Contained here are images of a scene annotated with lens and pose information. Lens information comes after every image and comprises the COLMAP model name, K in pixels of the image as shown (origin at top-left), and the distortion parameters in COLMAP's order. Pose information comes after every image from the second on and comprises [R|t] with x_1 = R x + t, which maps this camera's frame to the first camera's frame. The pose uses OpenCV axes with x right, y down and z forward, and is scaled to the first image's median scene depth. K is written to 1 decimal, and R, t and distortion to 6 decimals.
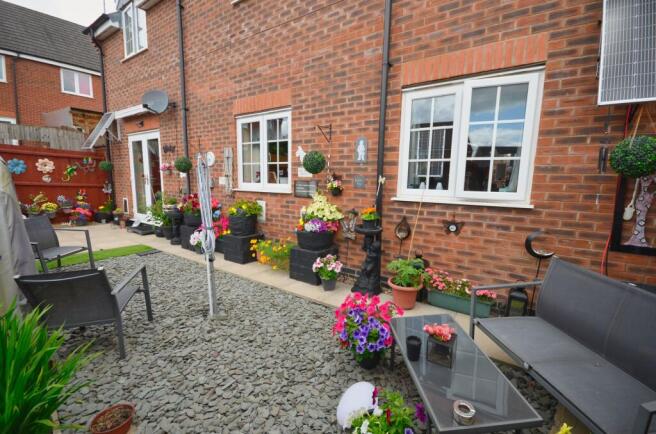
lens RADIAL K [[287.0, 0, 334.2], [0, 287.0, 220.6], [0, 0, 1]] dist [0.021009, -0.017687]
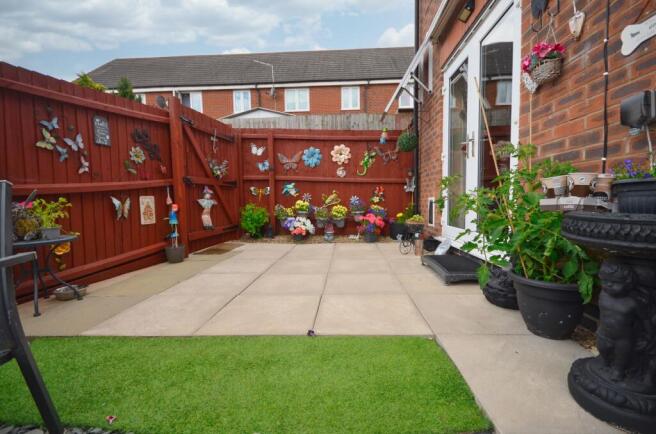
lens RADIAL K [[287.0, 0, 334.2], [0, 287.0, 220.6], [0, 0, 1]] dist [0.021009, -0.017687]
pose [[0.529947, 0.023914, -0.847693, -0.400191], [-0.090148, 0.995527, -0.028273, -0.003605], [0.843226, 0.091401, 0.529732, 0.622570]]
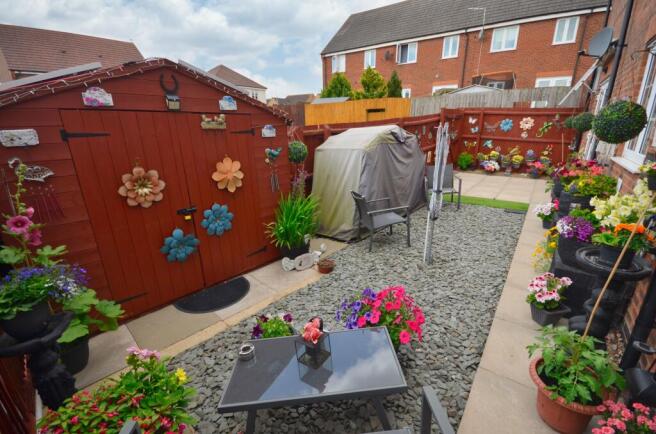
lens RADIAL K [[287.0, 0, 334.2], [0, 287.0, 220.6], [0, 0, 1]] dist [0.021009, -0.017687]
pose [[-0.016419, 0.298734, -0.954195, 0.276929], [-0.135330, 0.944878, 0.298146, -0.059577], [0.990665, 0.134027, 0.024913, 0.232126]]
